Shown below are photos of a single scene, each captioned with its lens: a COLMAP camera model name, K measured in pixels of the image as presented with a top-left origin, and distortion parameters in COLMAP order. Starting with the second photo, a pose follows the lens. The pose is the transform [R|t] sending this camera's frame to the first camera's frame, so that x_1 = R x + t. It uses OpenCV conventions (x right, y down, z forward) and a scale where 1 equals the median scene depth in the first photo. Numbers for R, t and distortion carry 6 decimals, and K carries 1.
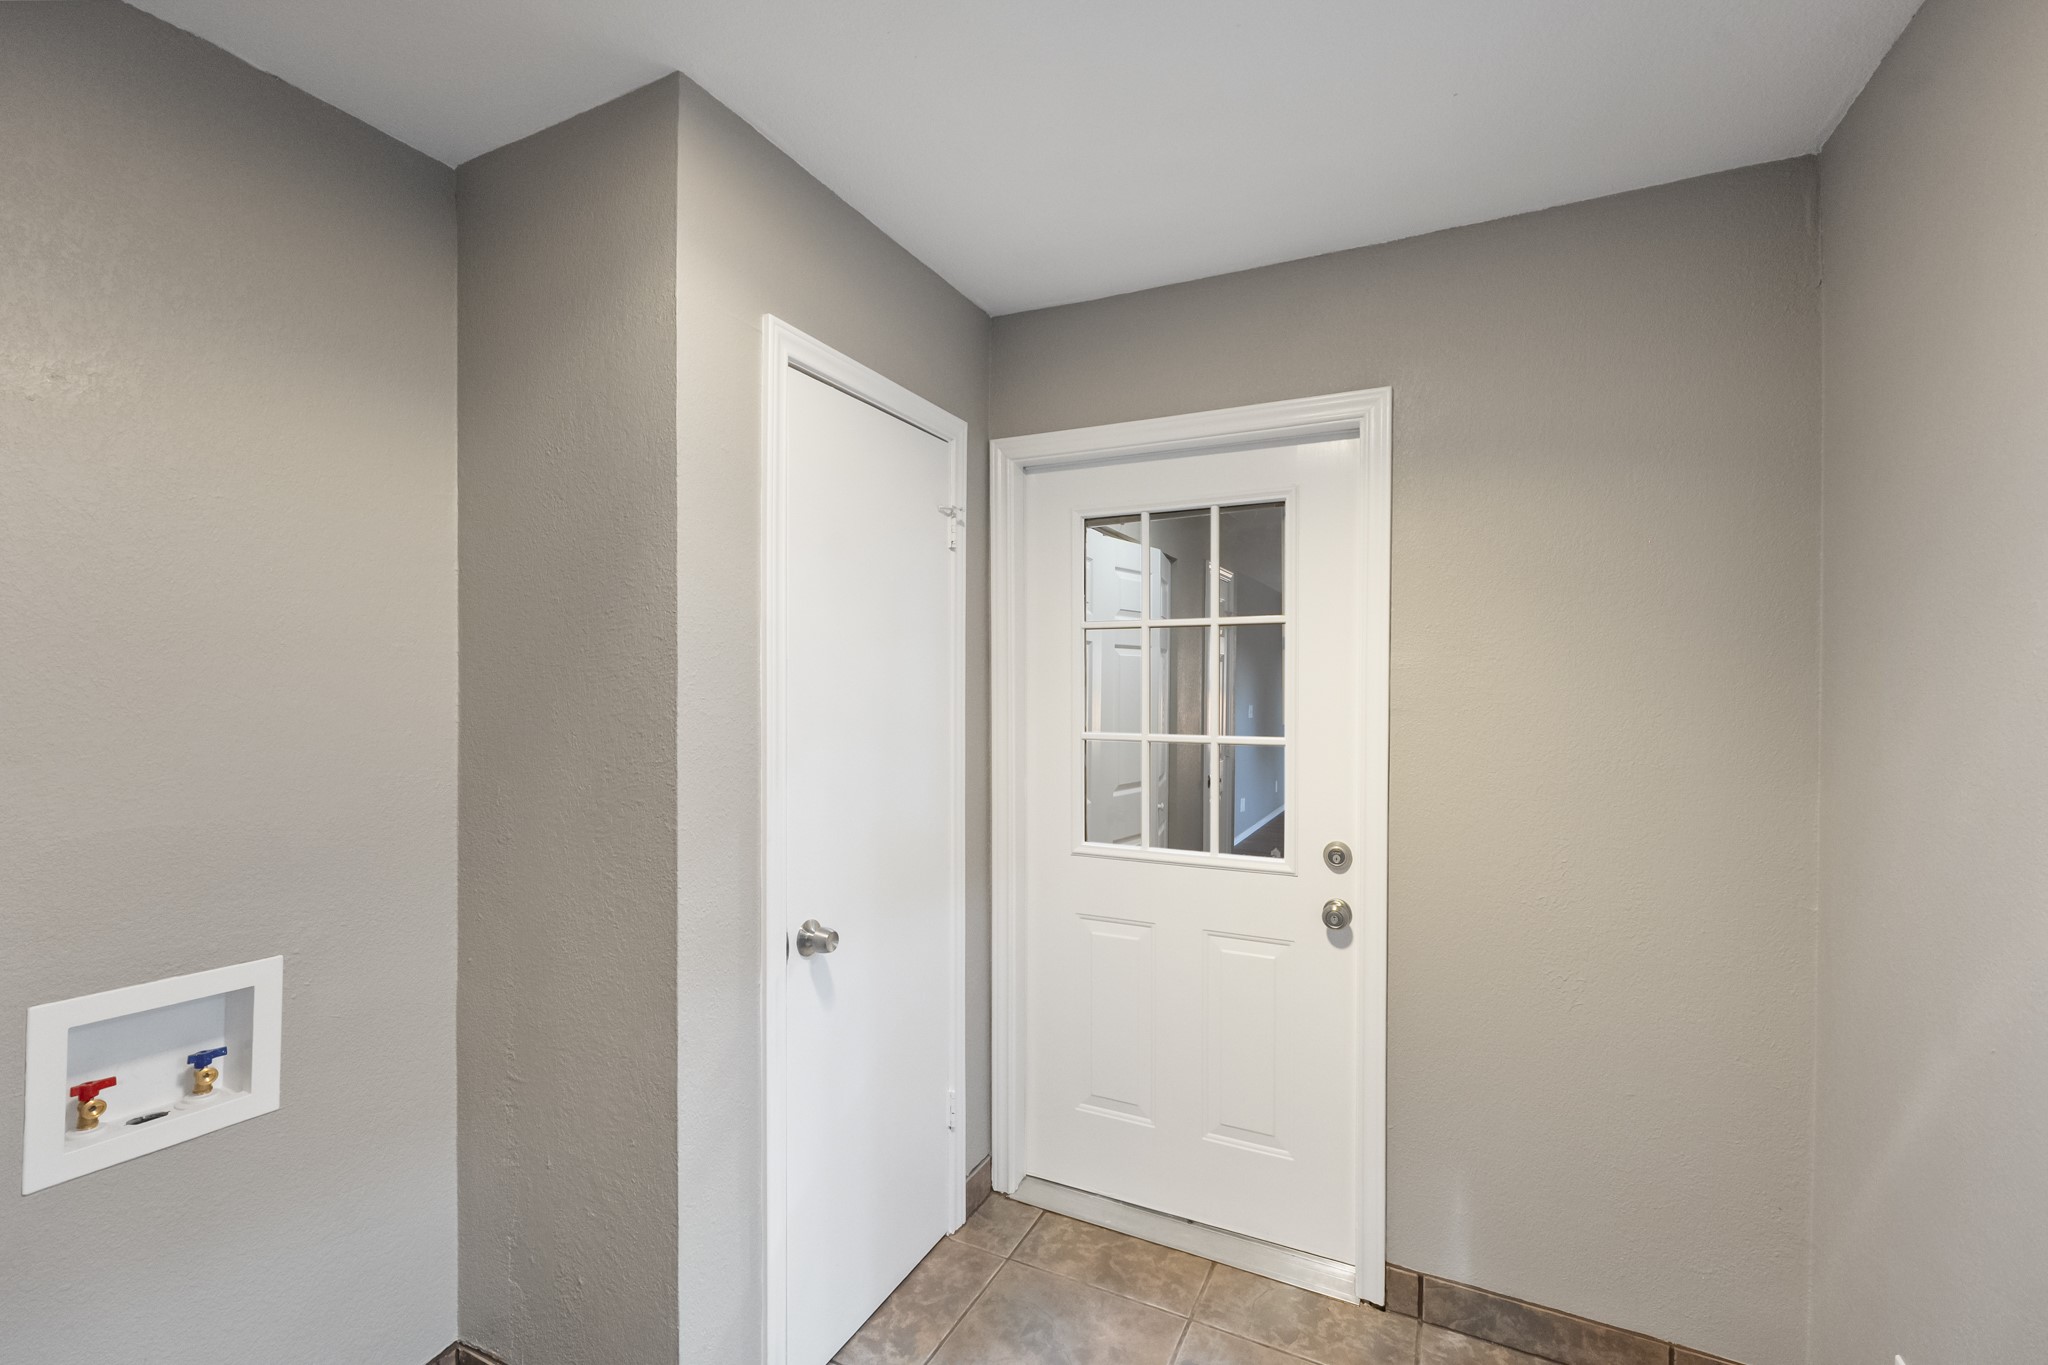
lens RADIAL K [[883.4, 0, 1020.2], [0, 883.4, 685.8], [0, 0, 1]] dist [-0.004331, 0.000857]
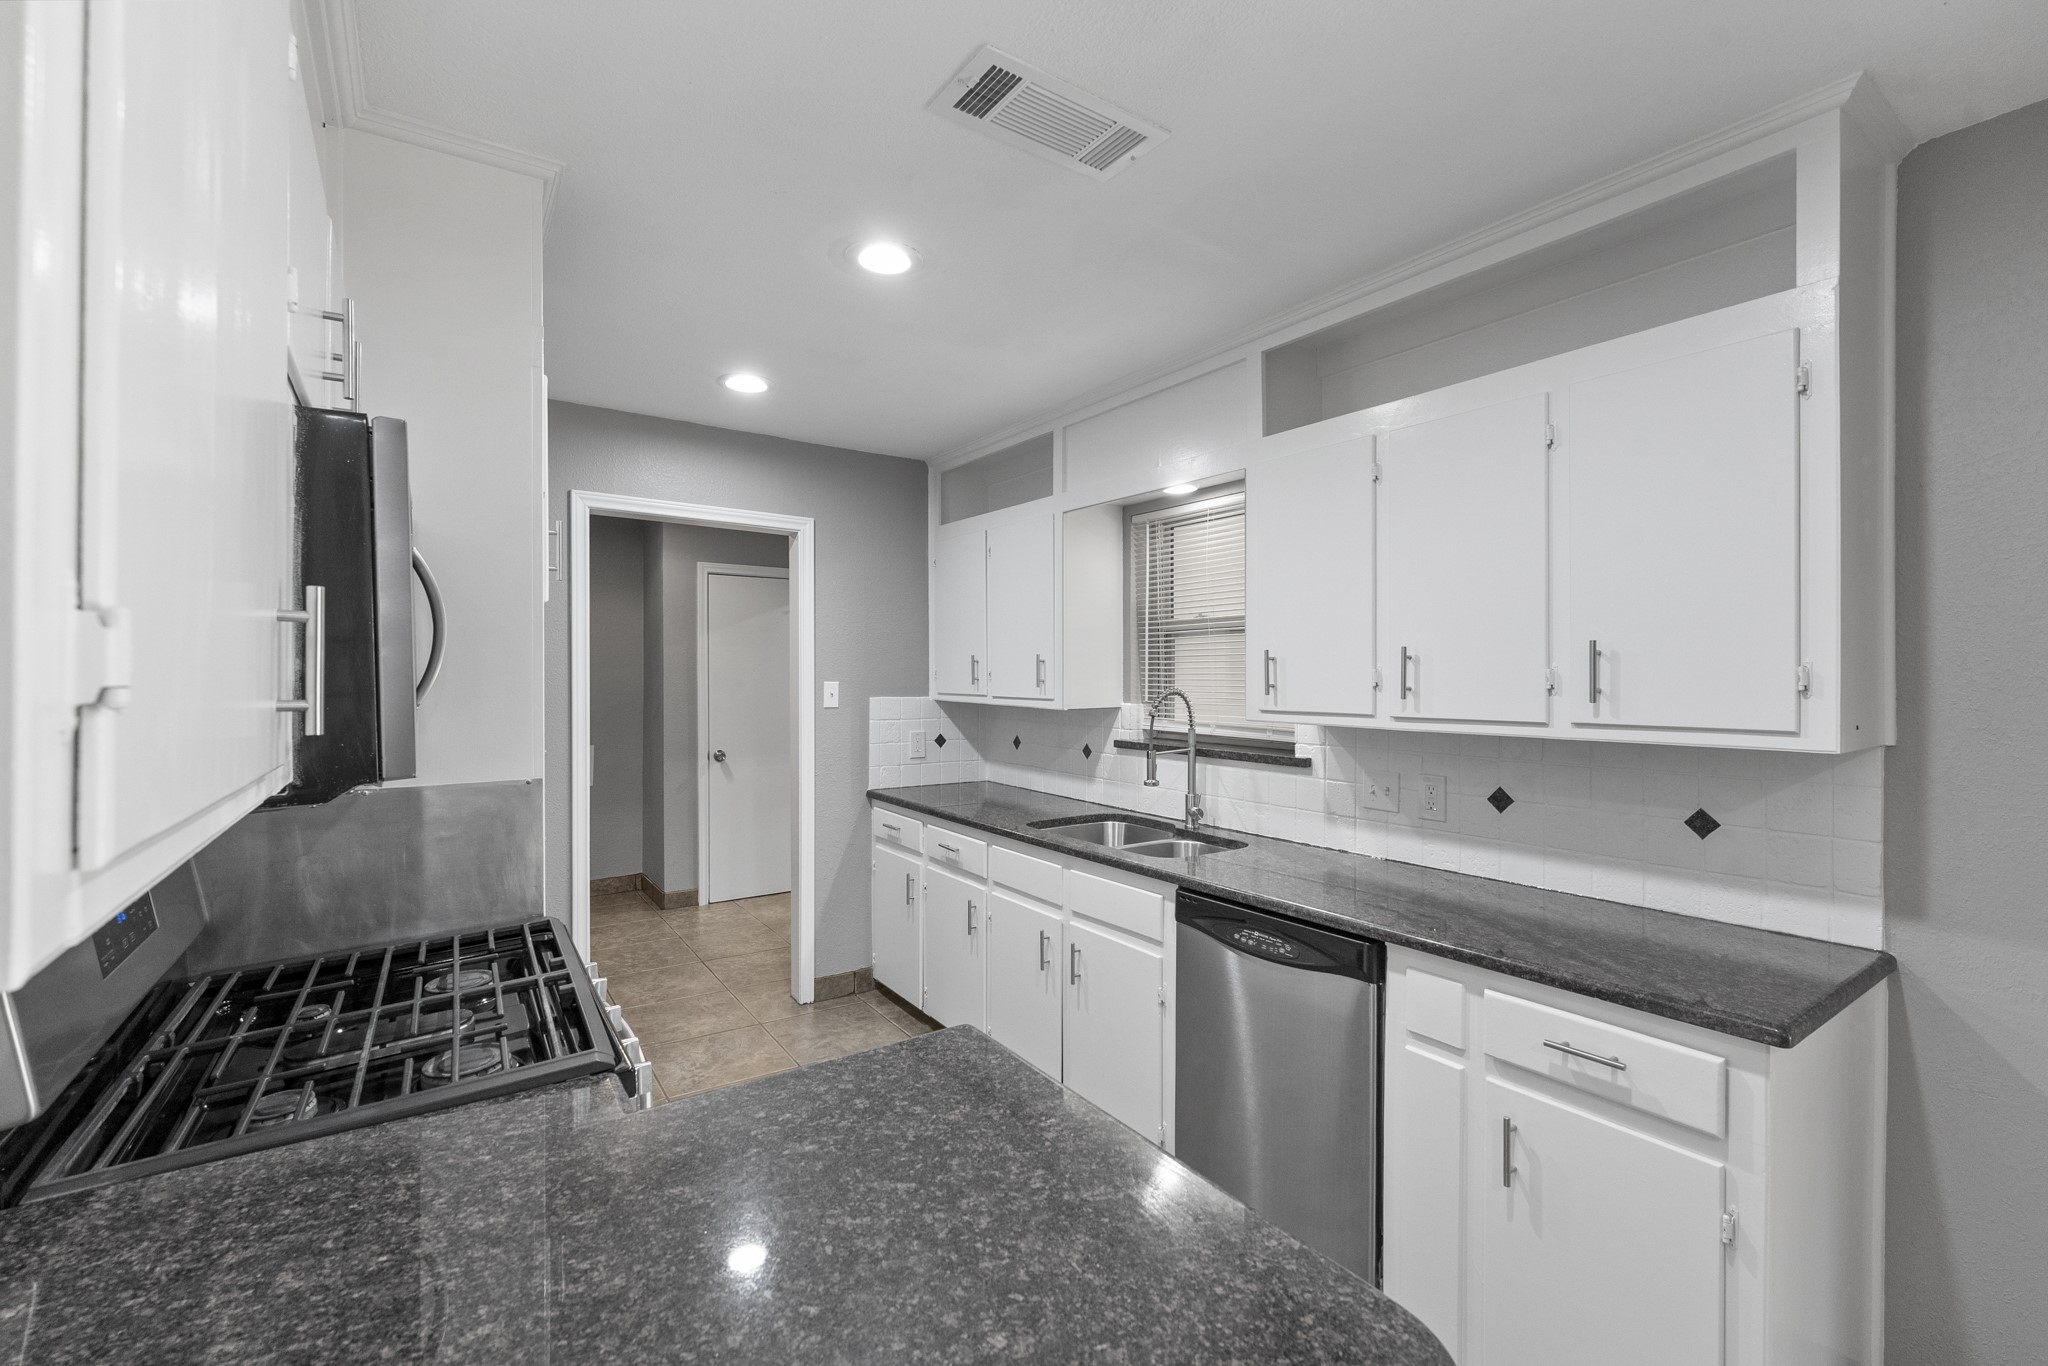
lens RADIAL K [[883.4, 0, 1023.8], [0, 883.4, 677.7], [0, 0, 1]] dist [-0.004331, 0.000857]
pose [[0.872114, 0.000420, -0.489302, 2.681492], [-0.002391, 0.999991, -0.003405, 0.022559], [0.489296, 0.004139, 0.872108, -1.437771]]
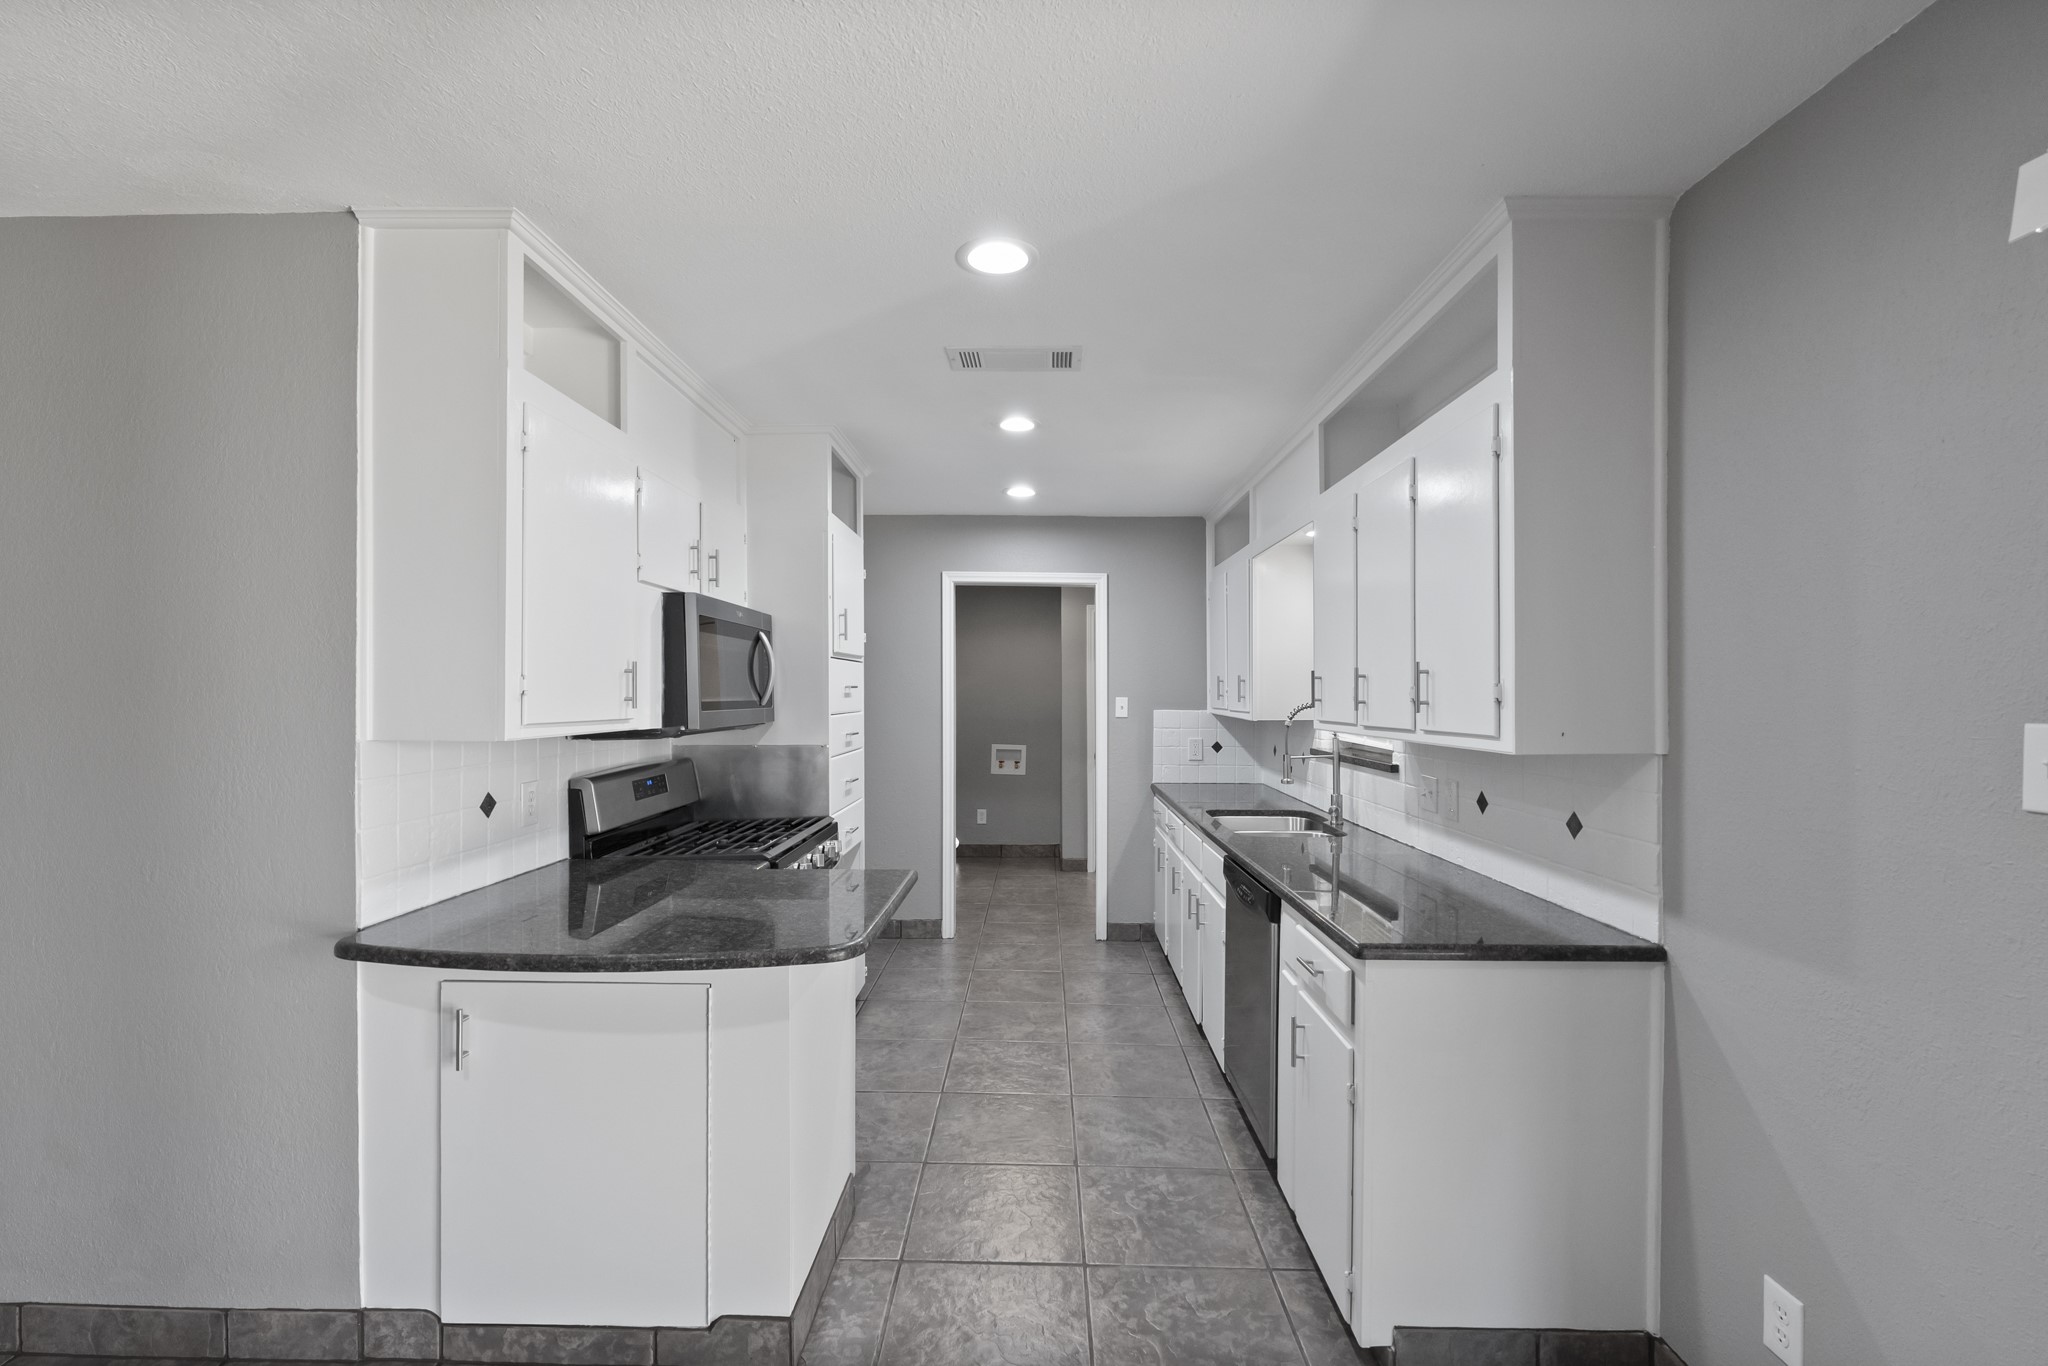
lens RADIAL K [[883.4, 0, 1013.2], [0, 883.4, 697.6], [0, 0, 1]] dist [-0.004331, 0.000857]
pose [[0.420145, 0.003154, -0.907451, 3.829444], [-0.007092, 0.999975, 0.000192, 0.029791], [0.907429, 0.006355, 0.420157, -1.242324]]
